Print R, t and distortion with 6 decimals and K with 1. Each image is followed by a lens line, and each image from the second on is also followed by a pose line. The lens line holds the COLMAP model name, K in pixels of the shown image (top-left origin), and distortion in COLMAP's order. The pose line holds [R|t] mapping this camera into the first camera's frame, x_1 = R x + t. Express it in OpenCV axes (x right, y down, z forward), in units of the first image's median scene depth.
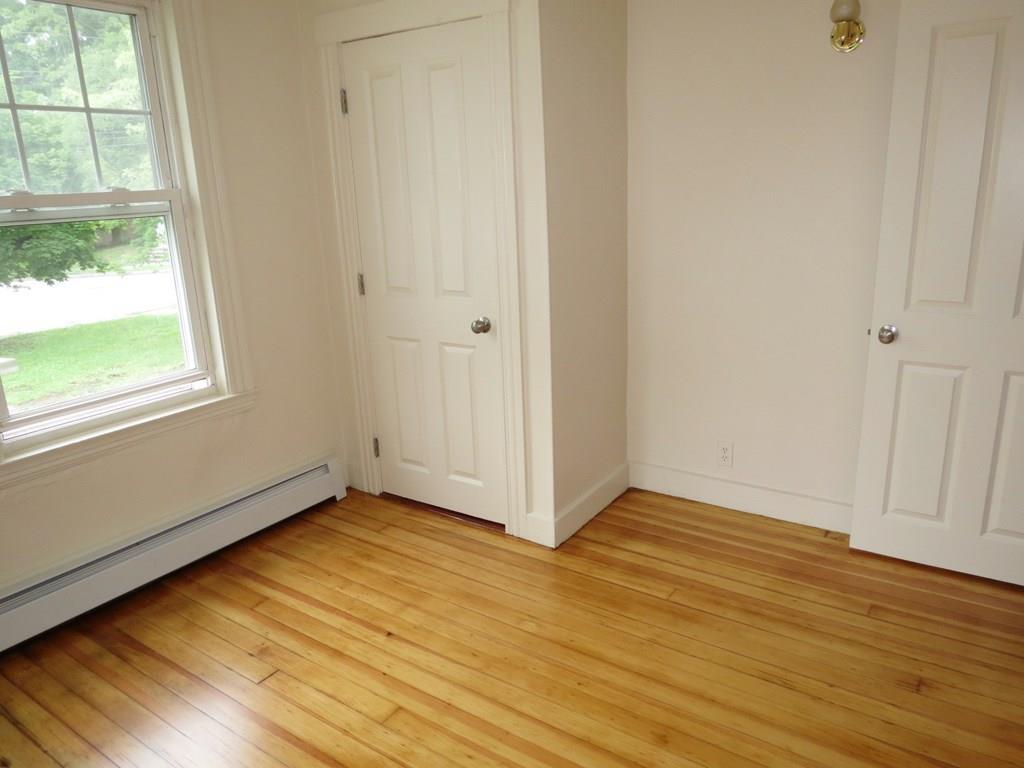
lens RADIAL K [[740.1, 0, 514.0], [0, 740.1, 386.8], [0, 0, 1]] dist [-0.025406, 0.010326]
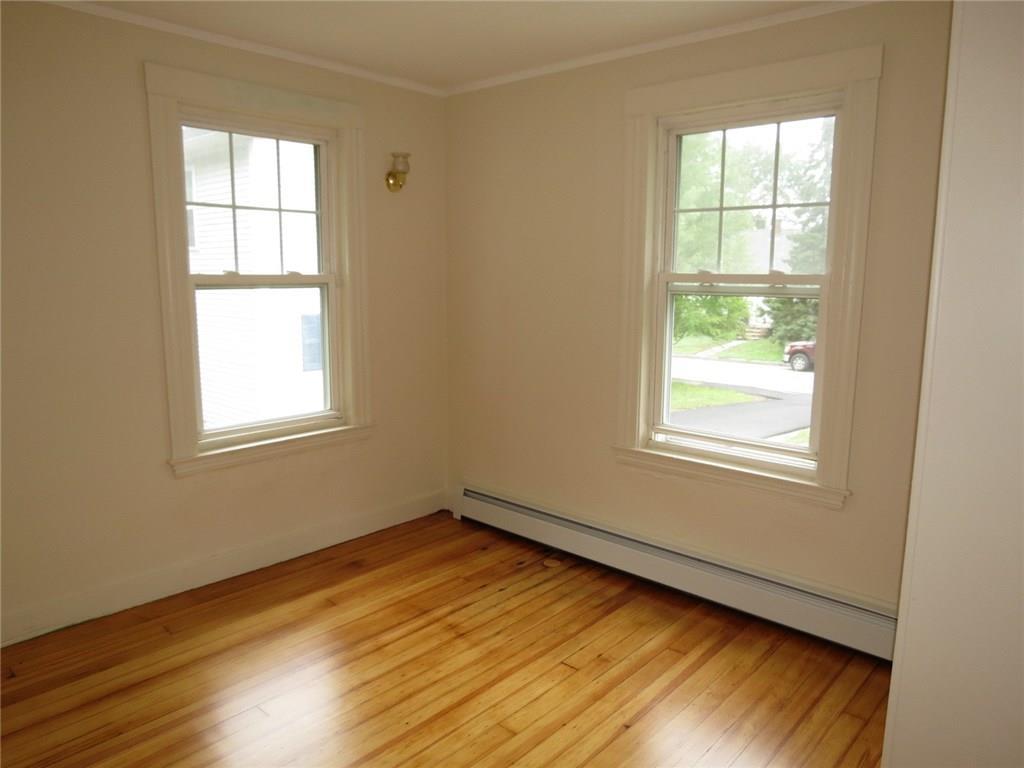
lens RADIAL K [[740.1, 0, 508.4], [0, 740.1, 391.7], [0, 0, 1]] dist [-0.025406, 0.010326]
pose [[-0.133080, 0.199564, -0.970806, 0.662565], [-0.278658, 0.932472, 0.229883, -0.240848], [0.951125, 0.301116, -0.068484, 0.730217]]
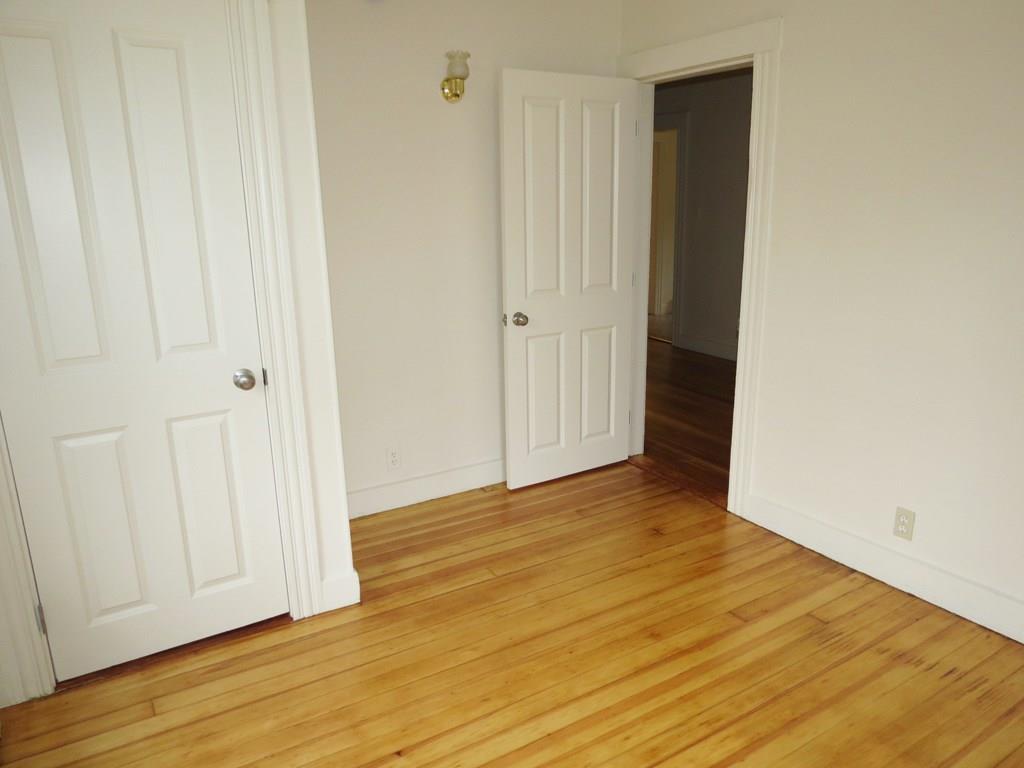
lens RADIAL K [[740.1, 0, 513.4], [0, 740.1, 386.4], [0, 0, 1]] dist [-0.025406, 0.010326]
pose [[0.398418, -0.201295, 0.894843, -0.703578], [0.249365, 0.962644, 0.105520, -0.095532], [-0.882655, 0.181102, 0.433730, 0.437834]]
